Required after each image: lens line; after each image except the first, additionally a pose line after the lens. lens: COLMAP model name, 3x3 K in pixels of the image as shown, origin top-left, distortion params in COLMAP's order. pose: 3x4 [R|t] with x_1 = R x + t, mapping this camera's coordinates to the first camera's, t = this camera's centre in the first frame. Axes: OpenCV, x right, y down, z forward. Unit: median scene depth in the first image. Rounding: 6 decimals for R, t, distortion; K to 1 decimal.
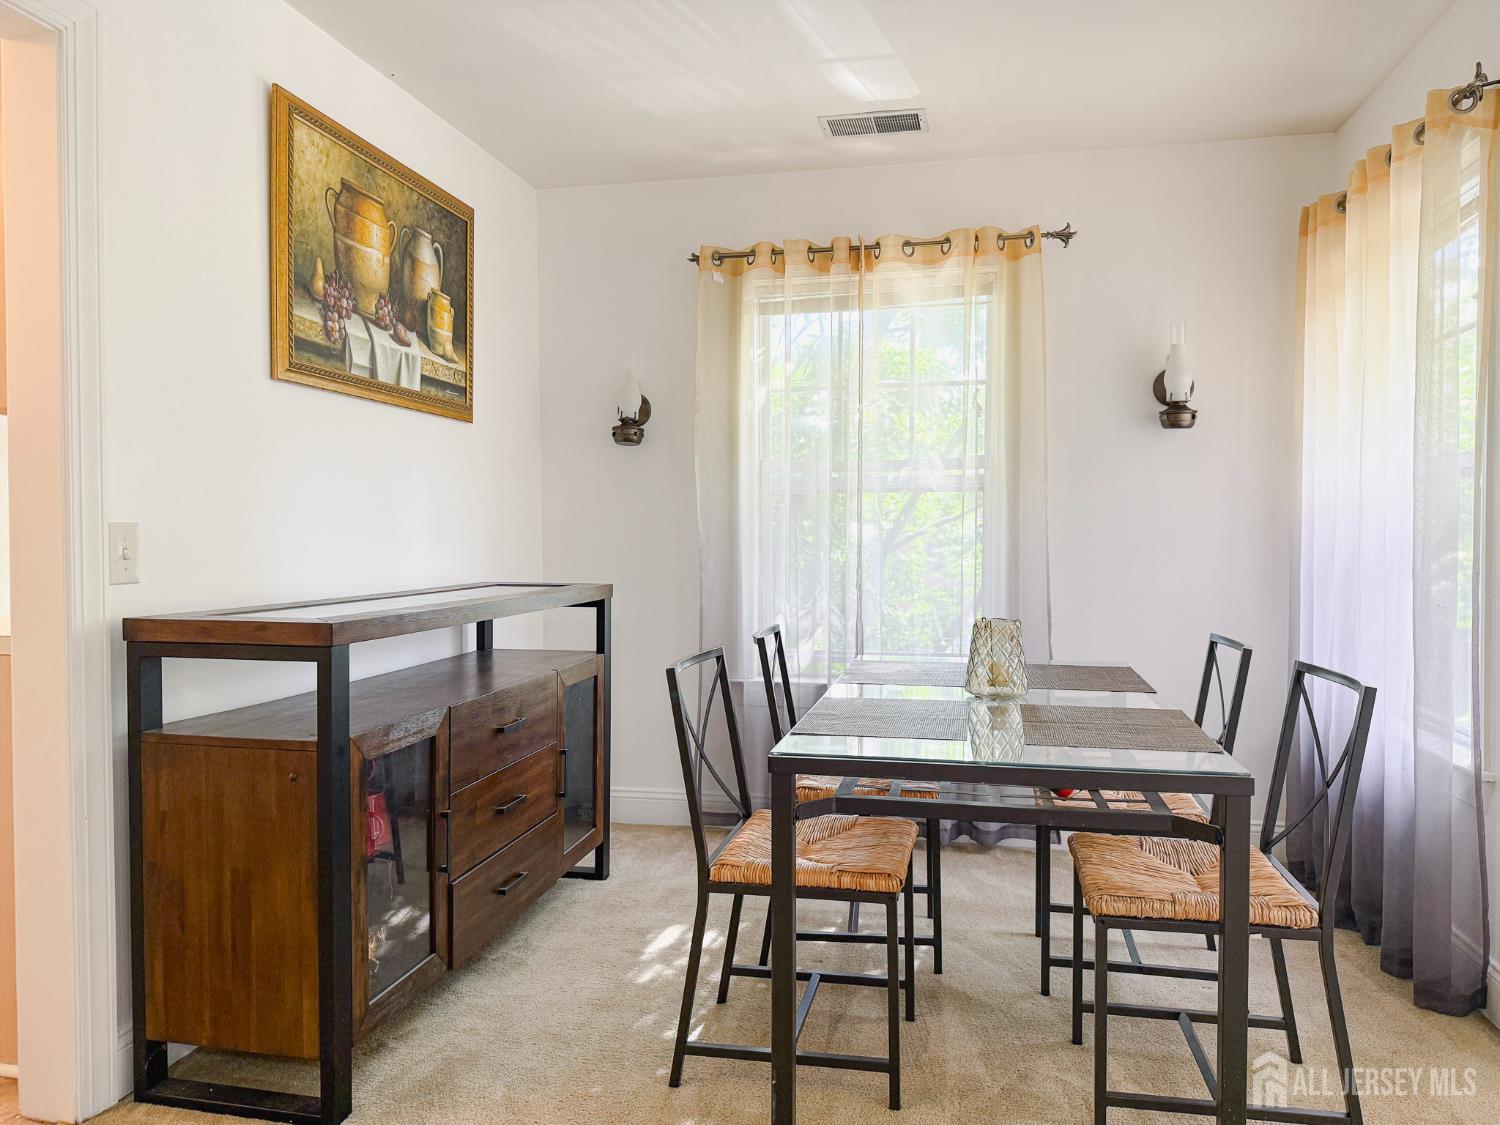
lens RADIAL K [[1065.8, 0, 758.5], [0, 1065.8, 562.9], [0, 0, 1]] dist [0.014999, -0.017659]
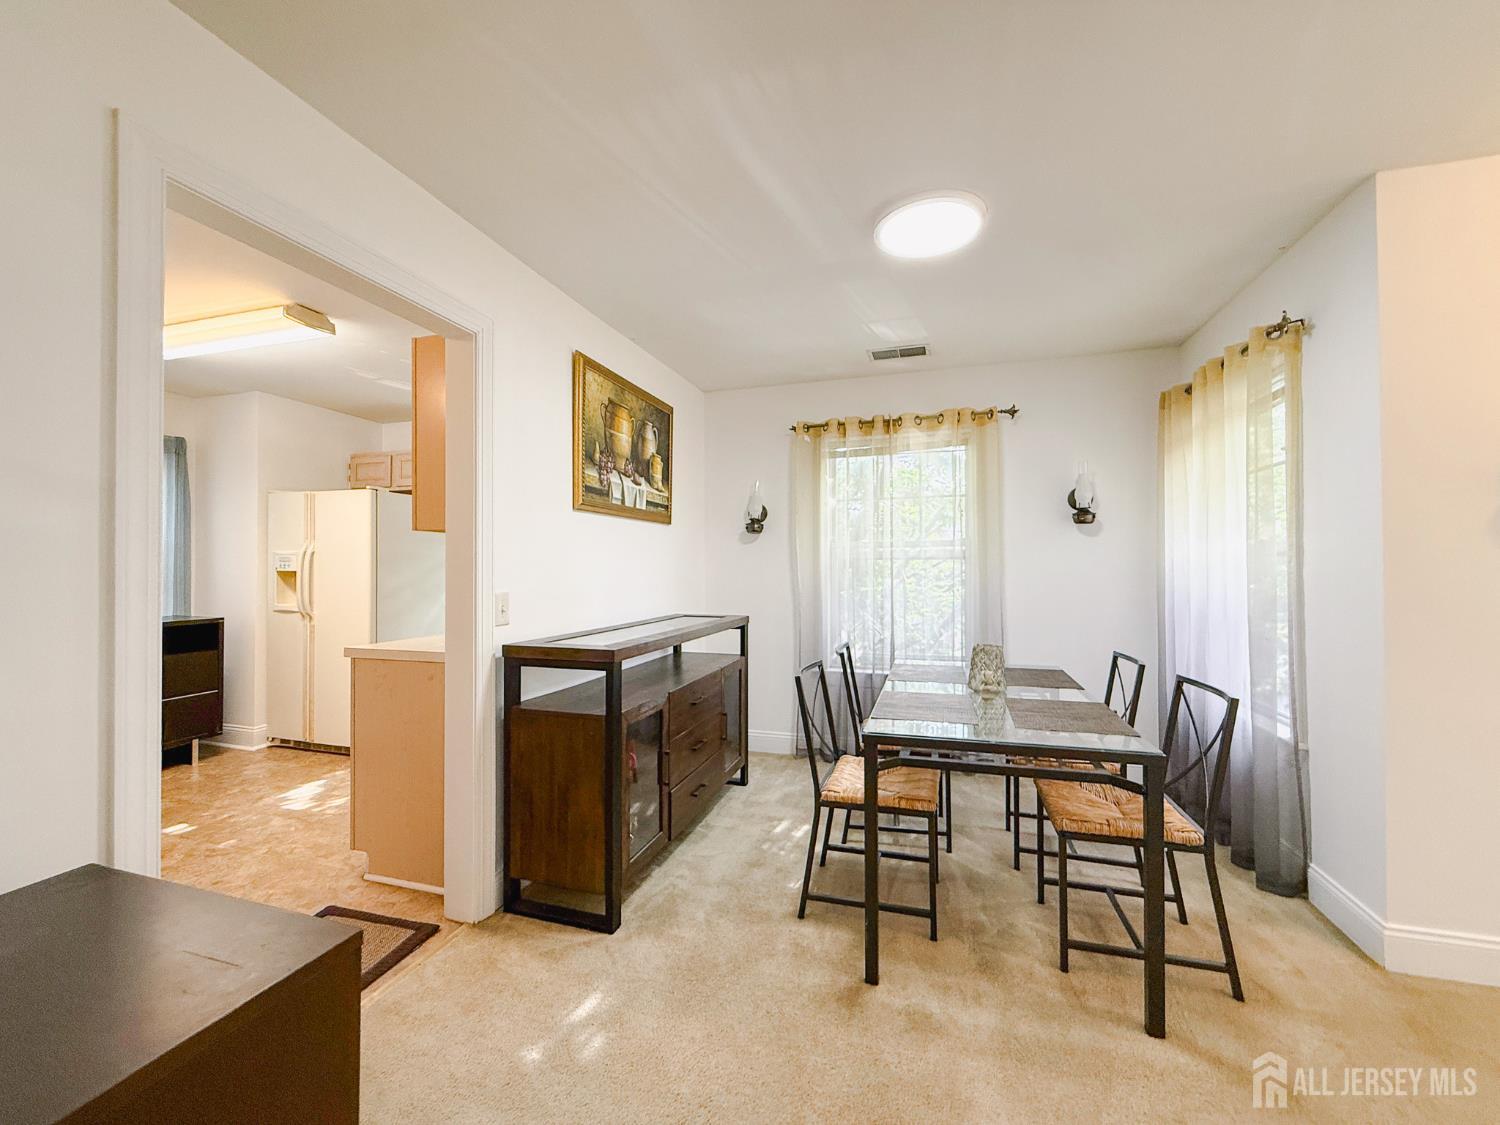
lens RADIAL K [[610.9, 0, 746.6], [0, 610.9, 564.2], [0, 0, 1]] dist [0.000417, 0.000889]
pose [[0.994896, -0.004426, -0.100812, -0.050561], [0.000993, 0.999419, -0.034076, -0.038399], [0.100905, 0.033802, 0.994322, -0.008778]]
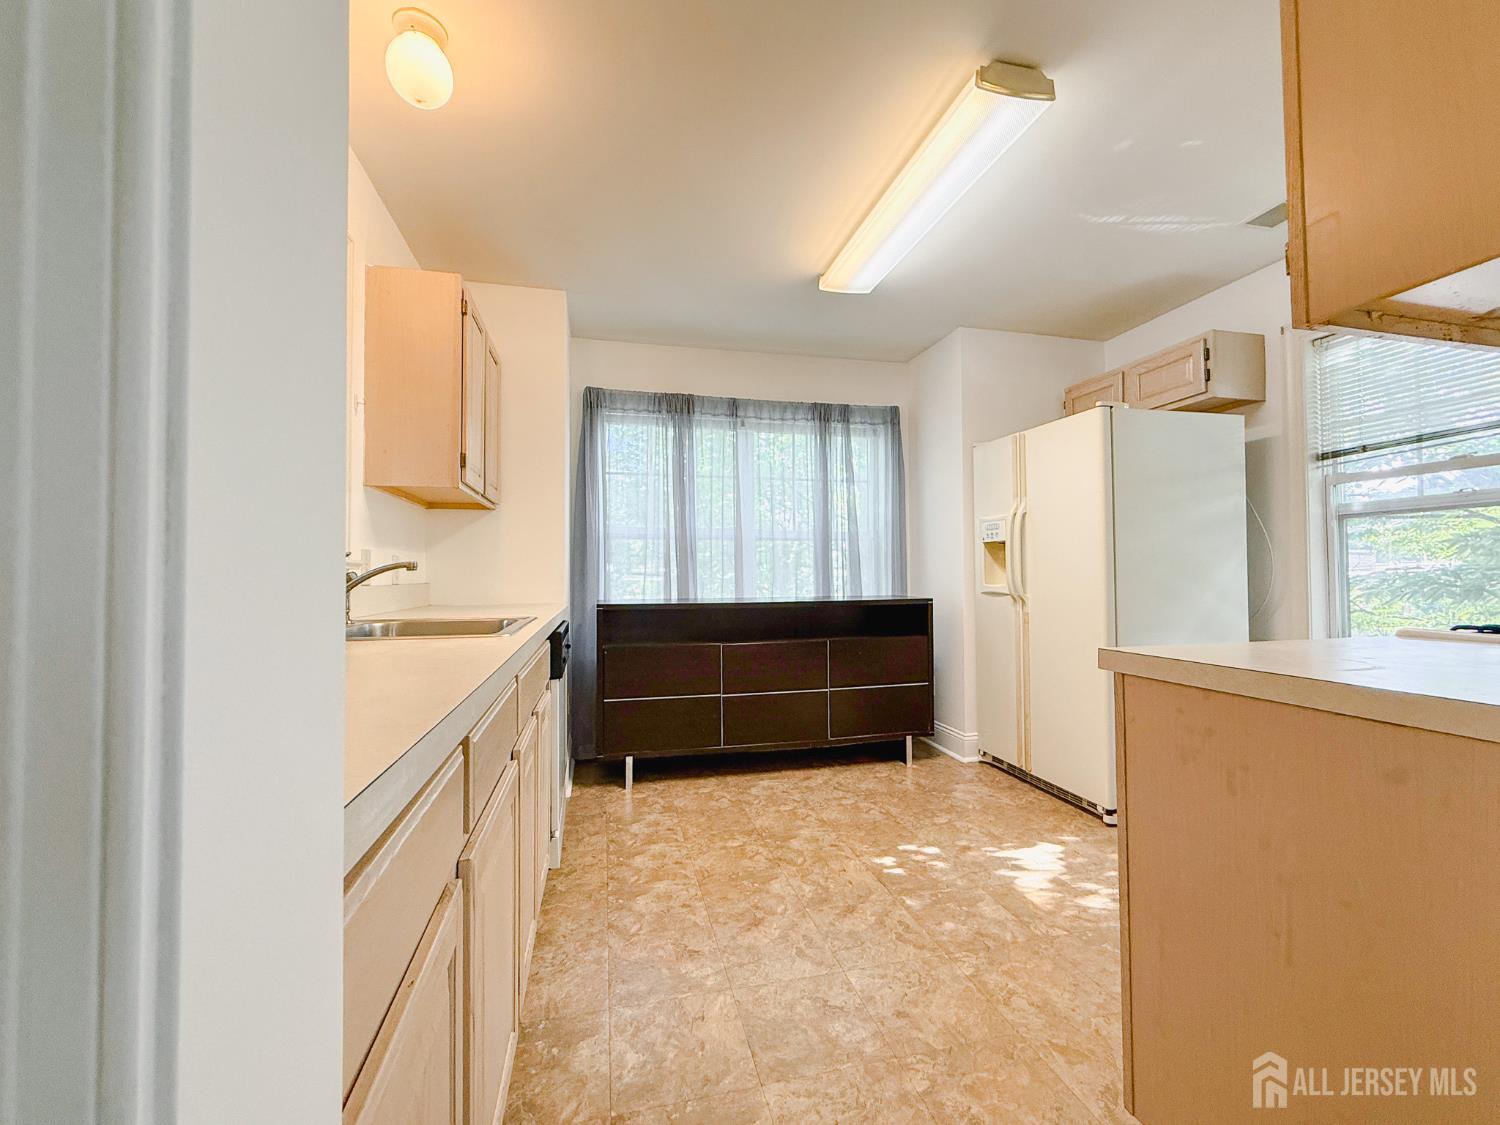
lens RADIAL K [[610.9, 0, 749.3], [0, 610.9, 565.3], [0, 0, 1]] dist [0.000417, 0.000889]
pose [[0.421958, -0.023690, -0.906306, -0.449972], [-0.011642, 0.999435, -0.031545, 0.012399], [0.906540, 0.023862, 0.421444, 0.436478]]
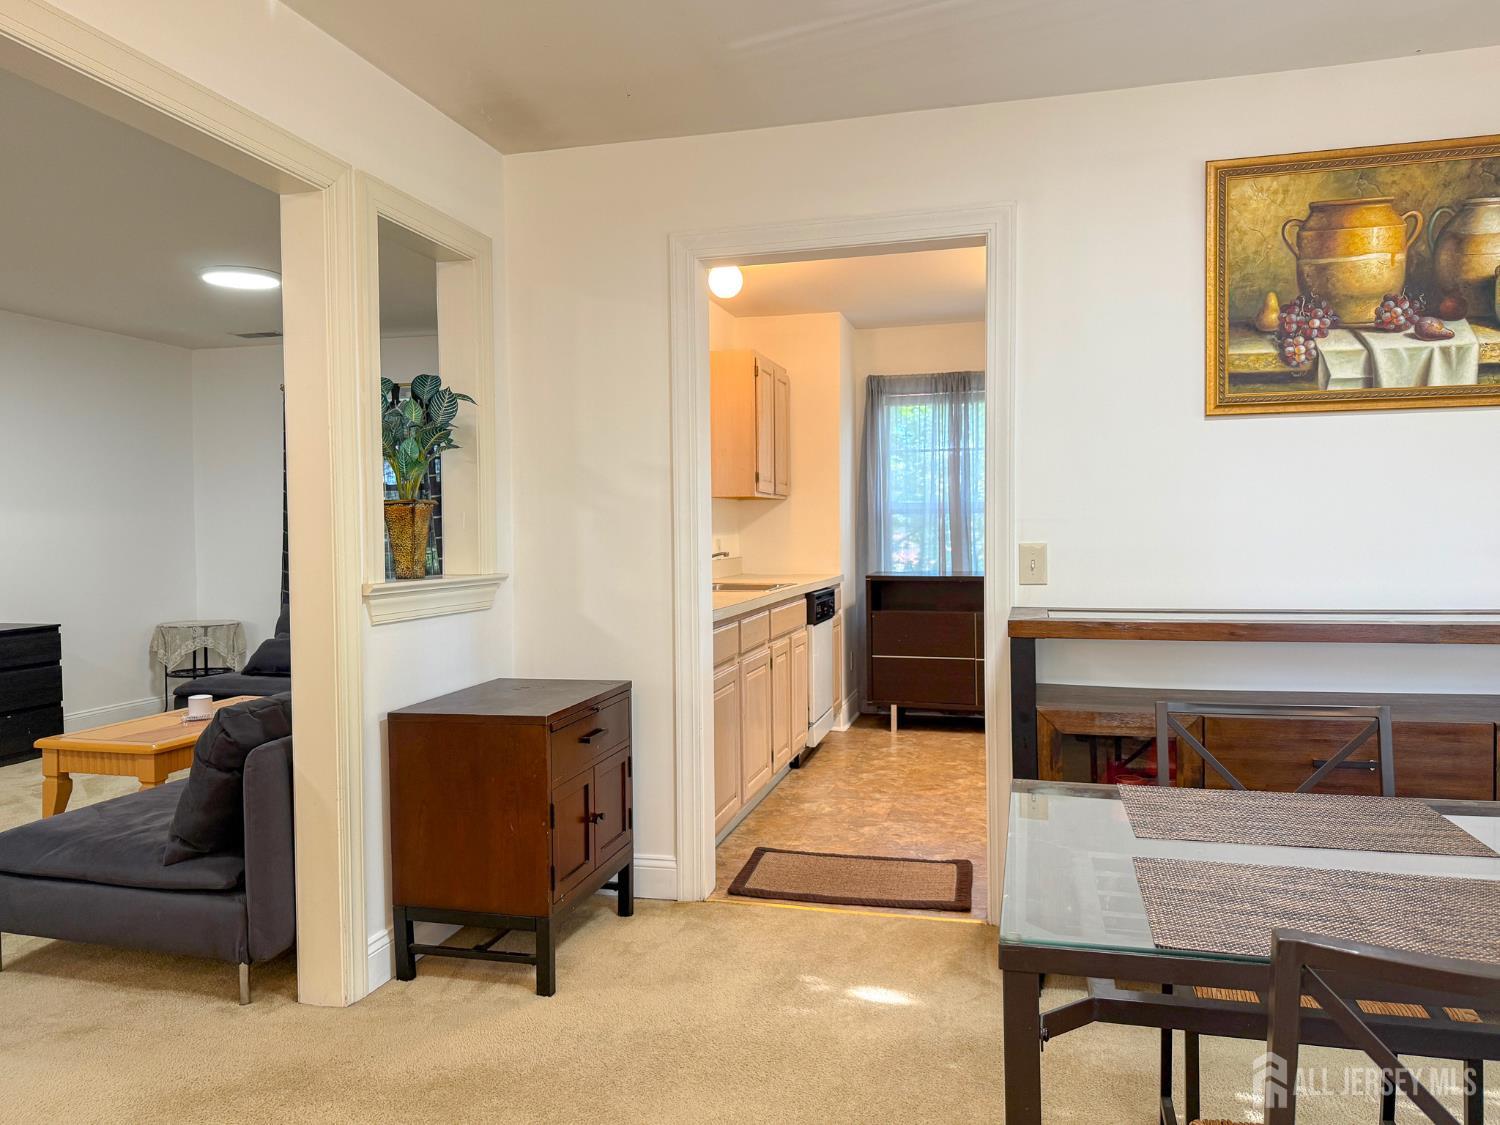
lens RADIAL K [[1065.8, 0, 745.1], [0, 1065.8, 561.2], [0, 0, 1]] dist [0.014999, -0.017659]
pose [[-0.058299, 0.026552, -0.997946, 0.684080], [-0.015321, 0.999505, 0.027488, -0.035735], [0.998182, 0.016892, -0.057863, 0.525199]]
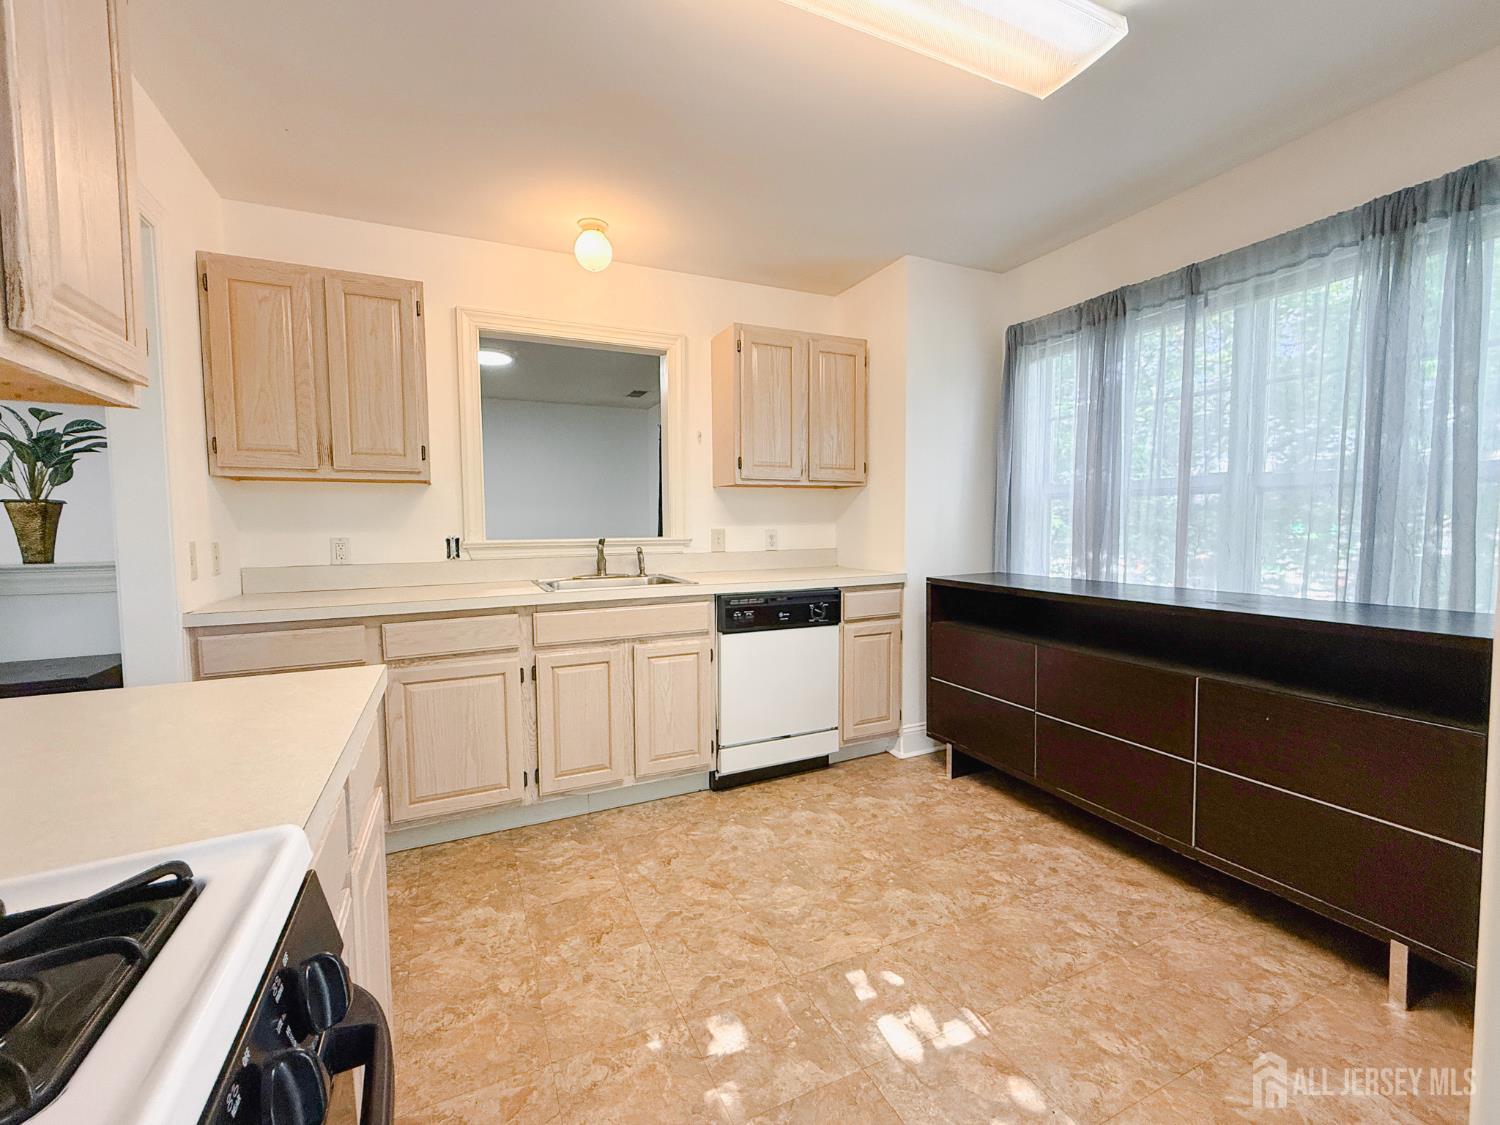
lens RADIAL K [[630.5, 0, 755.8], [0, 630.5, 566.3], [0, 0, 1]] dist [-0.001441, 0.000297]
pose [[-0.796642, 0.042444, -0.602959, -0.665869], [-0.011282, 0.996314, 0.085039, -0.055348], [0.604346, 0.074548, -0.793227, 1.316393]]
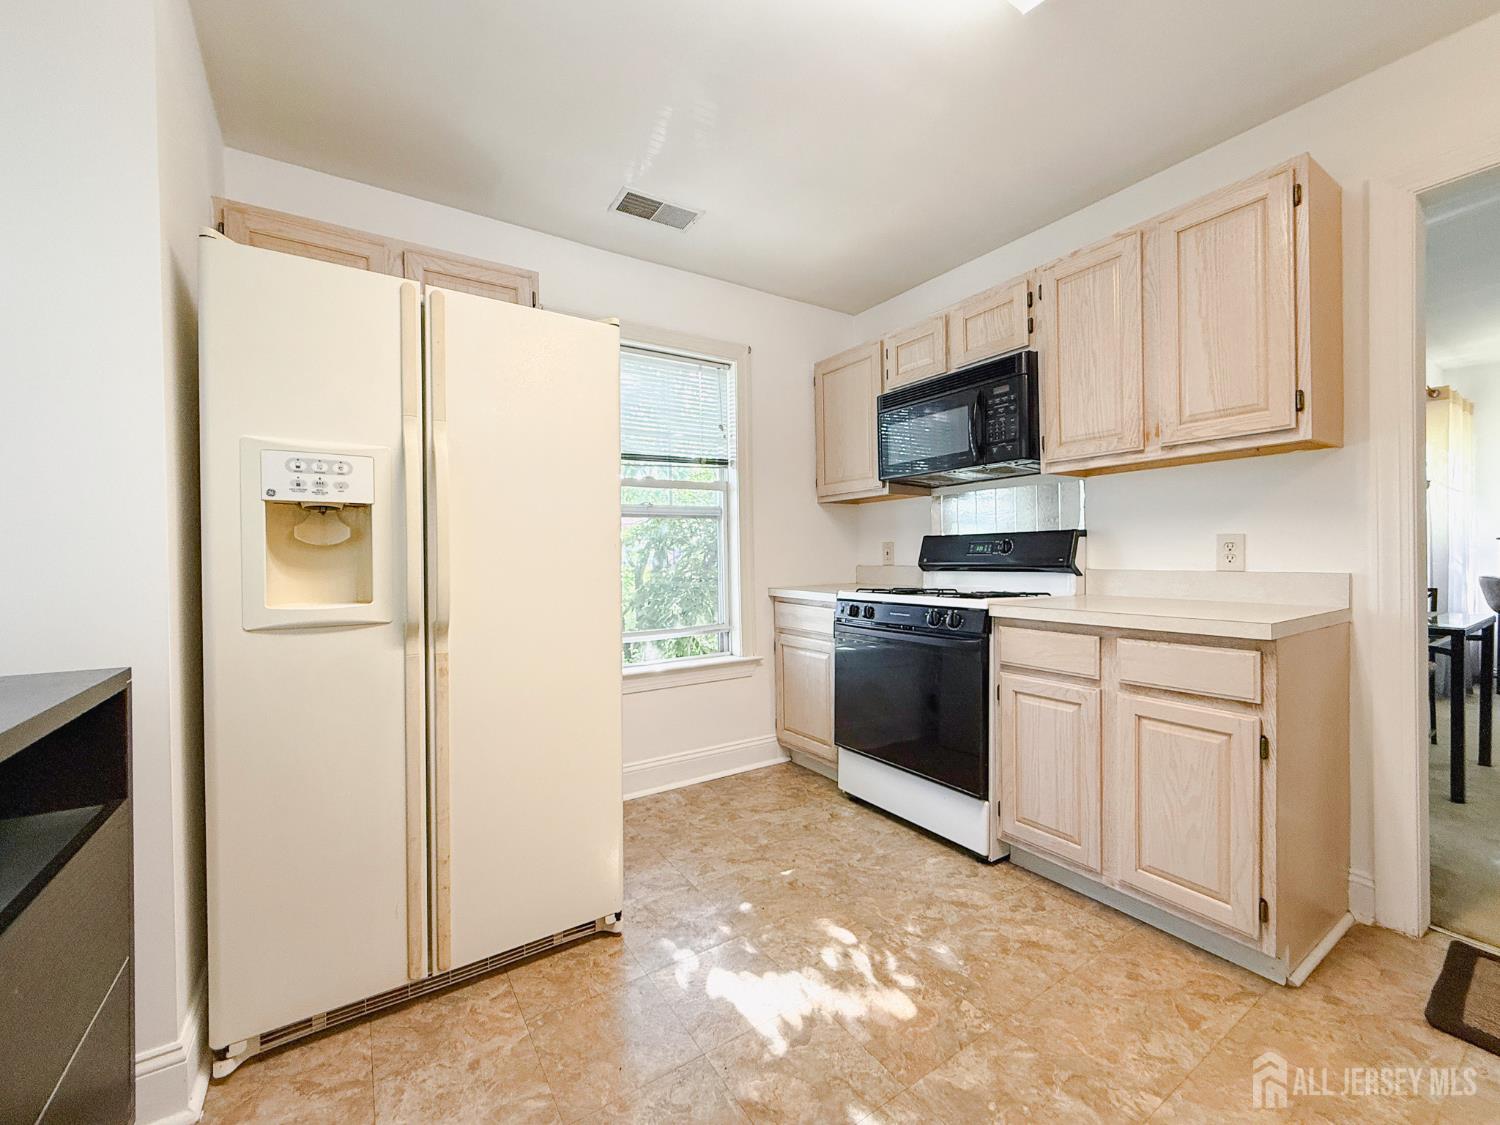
lens RADIAL K [[610.9, 0, 748.0], [0, 610.9, 561.9], [0, 0, 1]] dist [0.000417, 0.000889]
pose [[0.709580, -0.022721, 0.704259, -1.400798], [0.031878, 0.999492, 0.000126, -0.016113], [-0.703904, 0.022361, 0.709943, 0.762920]]
